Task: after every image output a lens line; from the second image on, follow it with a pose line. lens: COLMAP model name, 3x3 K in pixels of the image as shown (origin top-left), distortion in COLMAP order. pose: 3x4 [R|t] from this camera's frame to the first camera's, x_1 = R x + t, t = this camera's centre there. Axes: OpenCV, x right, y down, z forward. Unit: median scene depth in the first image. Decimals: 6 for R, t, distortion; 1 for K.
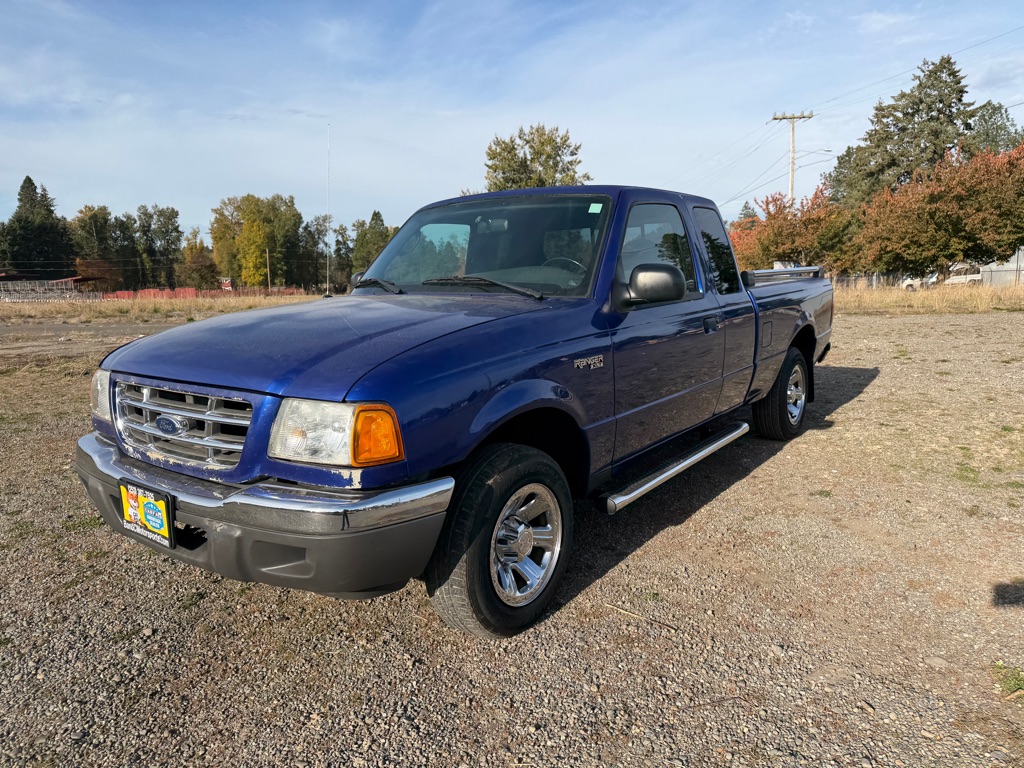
lens RADIAL K [[717.2, 0, 519.4], [0, 717.2, 391.3], [0, 0, 1]] dist [0.028572, -0.038717]
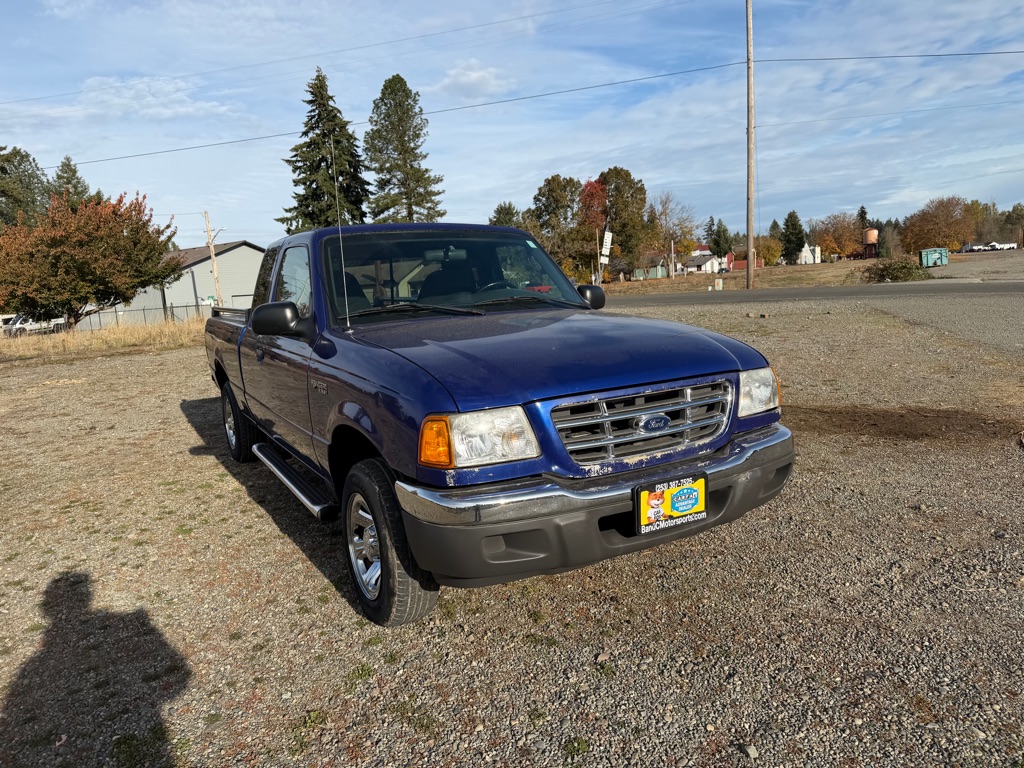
lens RADIAL K [[717.2, 0, 519.4], [0, 717.2, 391.3], [0, 0, 1]] dist [0.028572, -0.038717]
pose [[0.388605, -0.139609, 0.910766, -0.383300], [0.194939, 0.978536, 0.066821, -0.028466], [-0.900547, 0.151577, 0.407480, 0.178445]]
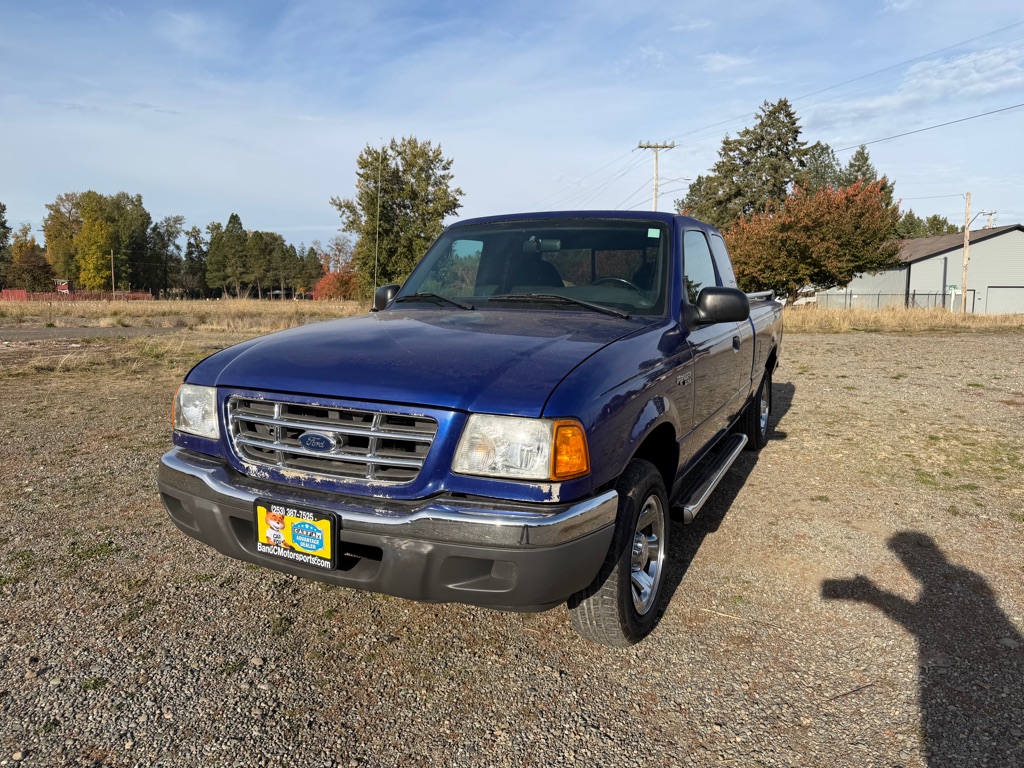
lens RADIAL K [[719.8, 0, 511.2], [0, 719.8, 382.4], [0, 0, 1]] dist [0.012465, -0.019674]
pose [[0.984310, 0.004878, 0.176383, -0.097859], [0.000248, 0.999579, -0.029030, -0.001239], [-0.176450, 0.028618, 0.983893, -0.000123]]
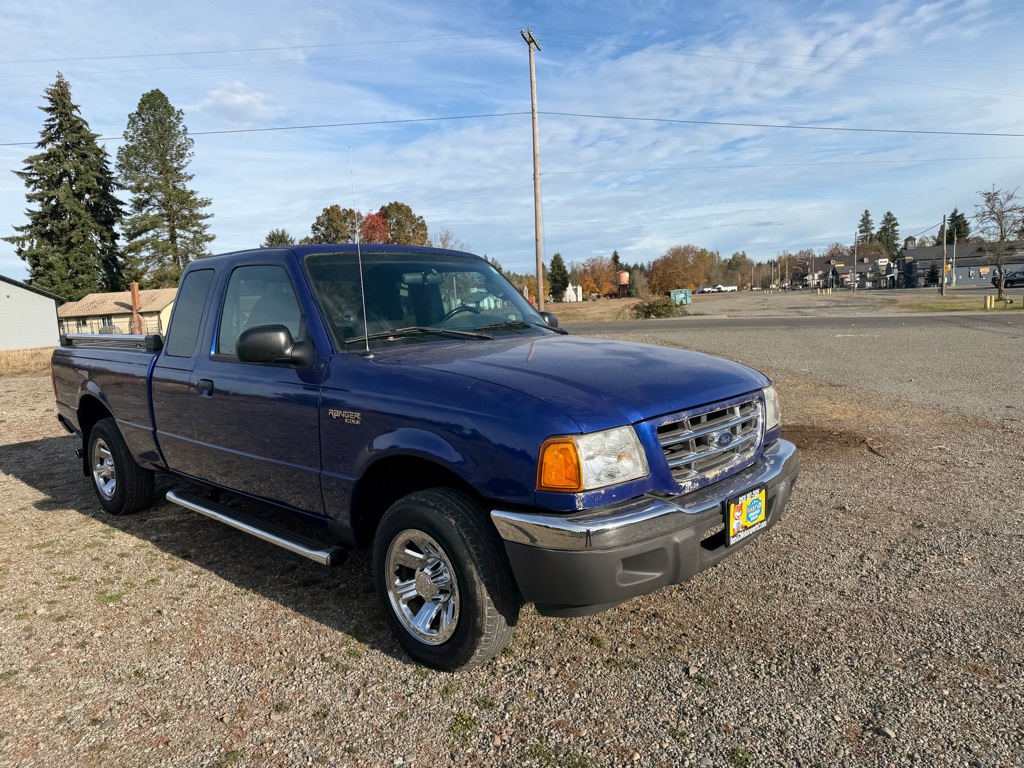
lens RADIAL K [[717.9, 0, 519.8], [0, 717.9, 383.9], [0, 0, 1]] dist [0.020075, -0.027700]
pose [[0.093358, -0.092888, 0.991290, -0.408315], [0.199181, 0.977254, 0.072814, -0.047078], [-0.975506, 0.190648, 0.109736, 0.287805]]
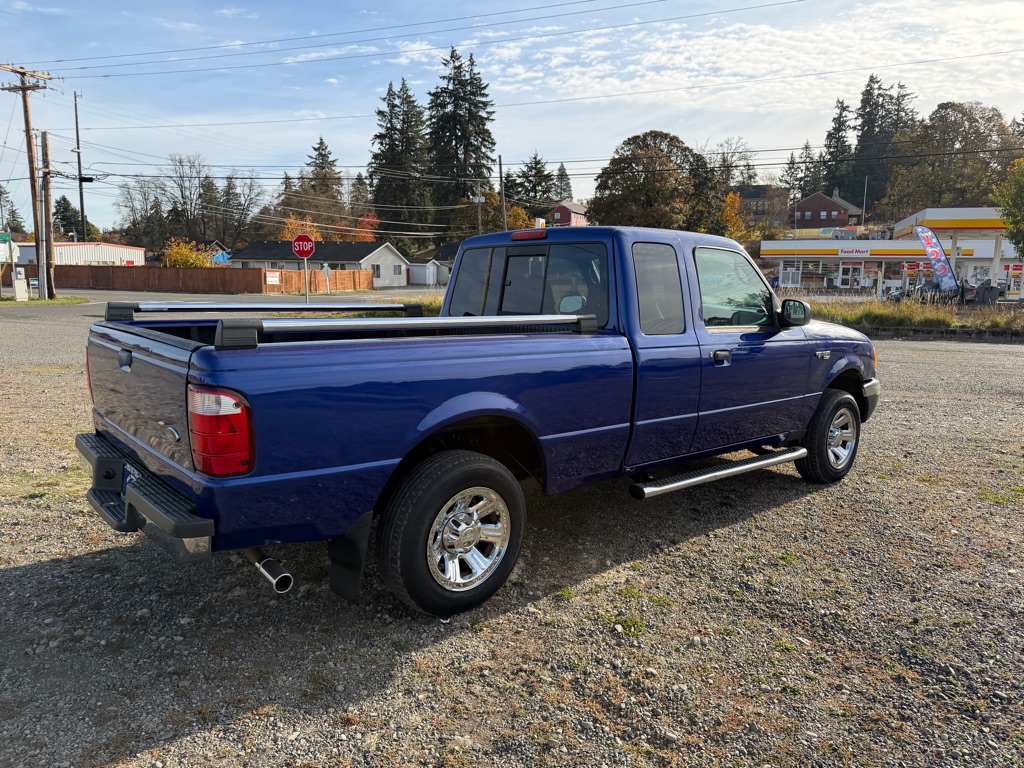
lens RADIAL K [[709.4, 0, 511.9], [0, 709.4, 391.1], [0, 0, 1]] dist [0.062397, -0.093521]
pose [[-0.977657, -0.024336, 0.208791, -0.015066], [0.040262, 0.953207, 0.299627, -0.156462], [-0.206313, 0.301339, -0.930930, 0.896873]]
